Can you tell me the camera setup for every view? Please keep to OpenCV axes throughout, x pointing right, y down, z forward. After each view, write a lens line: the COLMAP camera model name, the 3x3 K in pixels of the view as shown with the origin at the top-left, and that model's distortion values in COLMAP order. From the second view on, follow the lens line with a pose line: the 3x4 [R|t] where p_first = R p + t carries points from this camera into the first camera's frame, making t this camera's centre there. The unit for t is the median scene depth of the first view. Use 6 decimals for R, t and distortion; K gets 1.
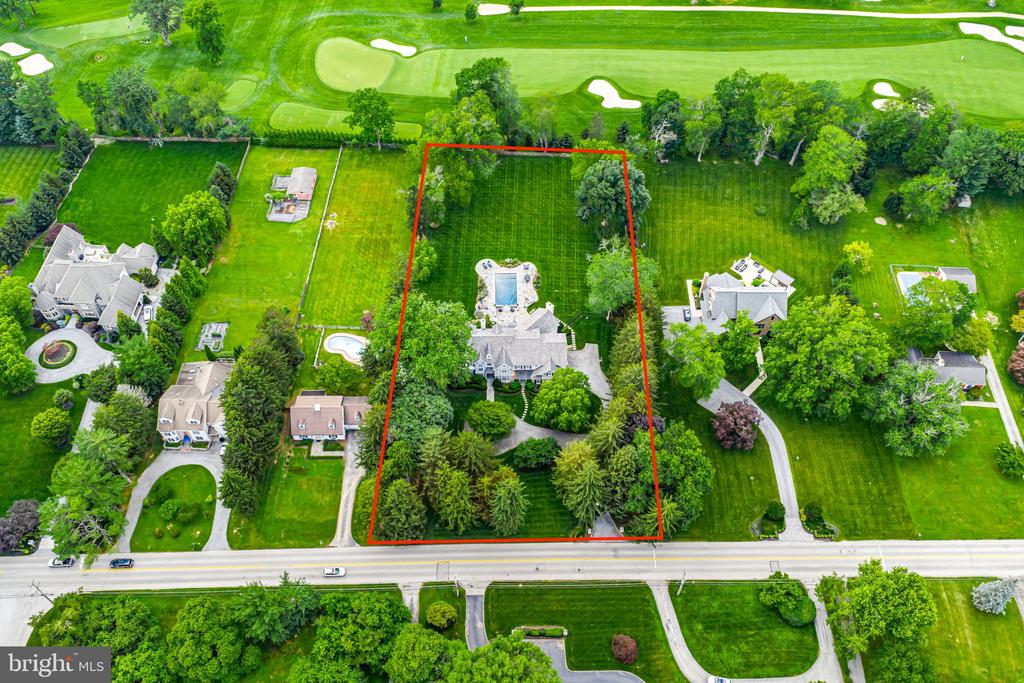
lens RADIAL K [[846.2, 0, 514.7], [0, 846.2, 340.0], [0, 0, 1]] dist [0.017240, -0.028138]
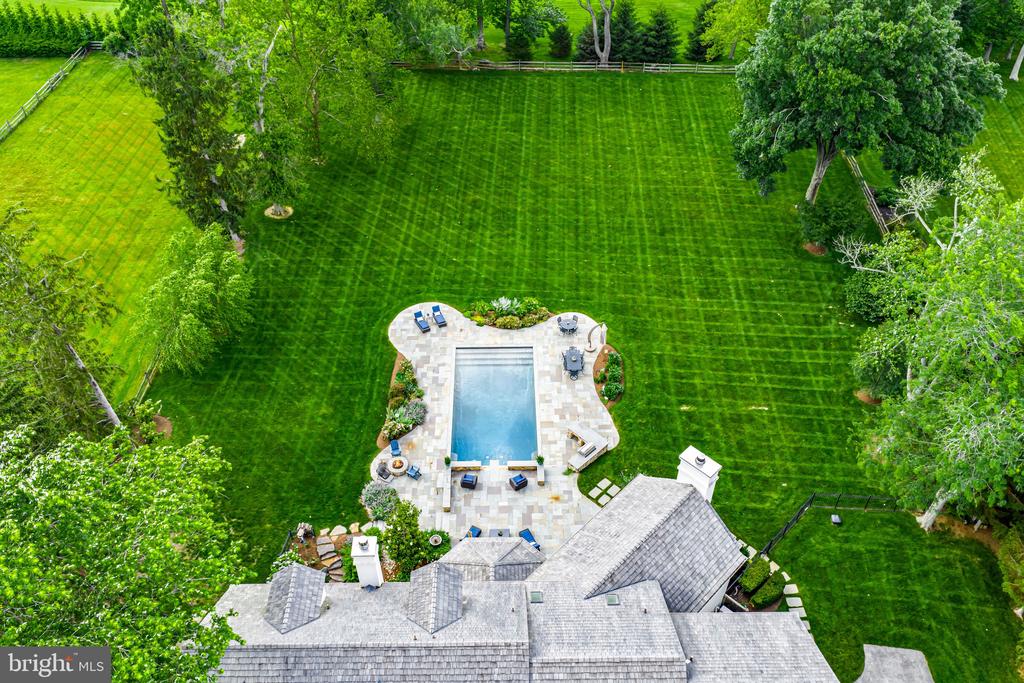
lens RADIAL K [[846.2, 0, 513.2], [0, 846.2, 341.0], [0, 0, 1]] dist [0.017240, -0.028138]
pose [[0.999969, 0.002468, -0.007463, -0.002570], [-0.003801, 0.982867, -0.184277, -0.030582], [0.006880, 0.184300, 0.982846, 0.755648]]
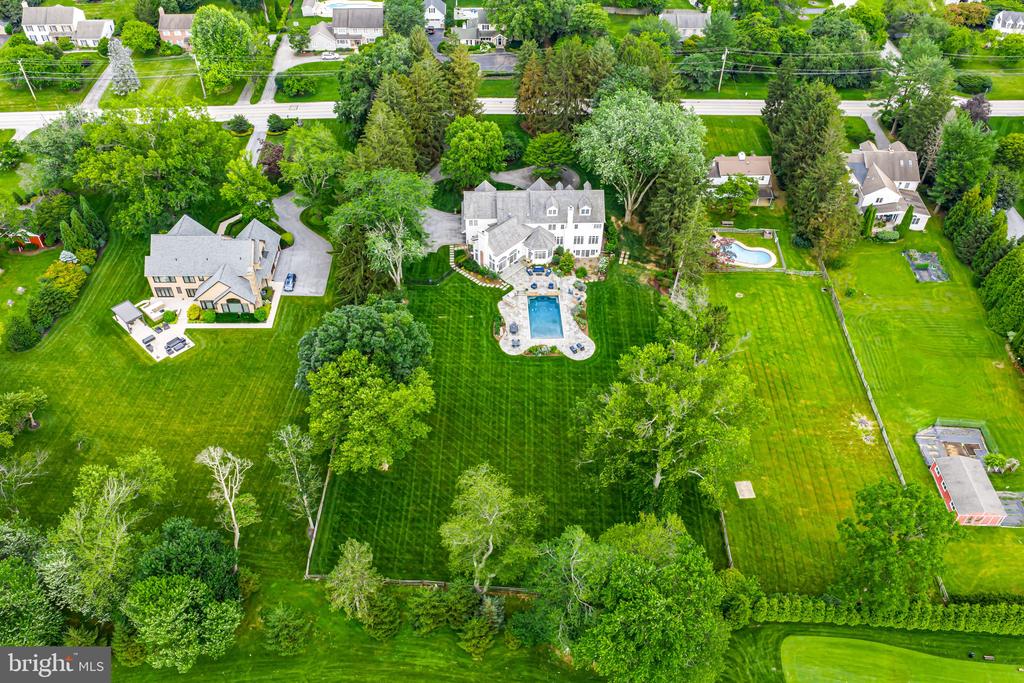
lens RADIAL K [[846.2, 0, 506.0], [0, 846.2, 339.3], [0, 0, 1]] dist [0.017240, -0.028138]
pose [[-0.999813, 0.004193, -0.018868, 0.034619], [-0.019251, -0.129113, 0.991443, -0.750027], [0.001721, 0.991621, 0.129170, 0.953948]]
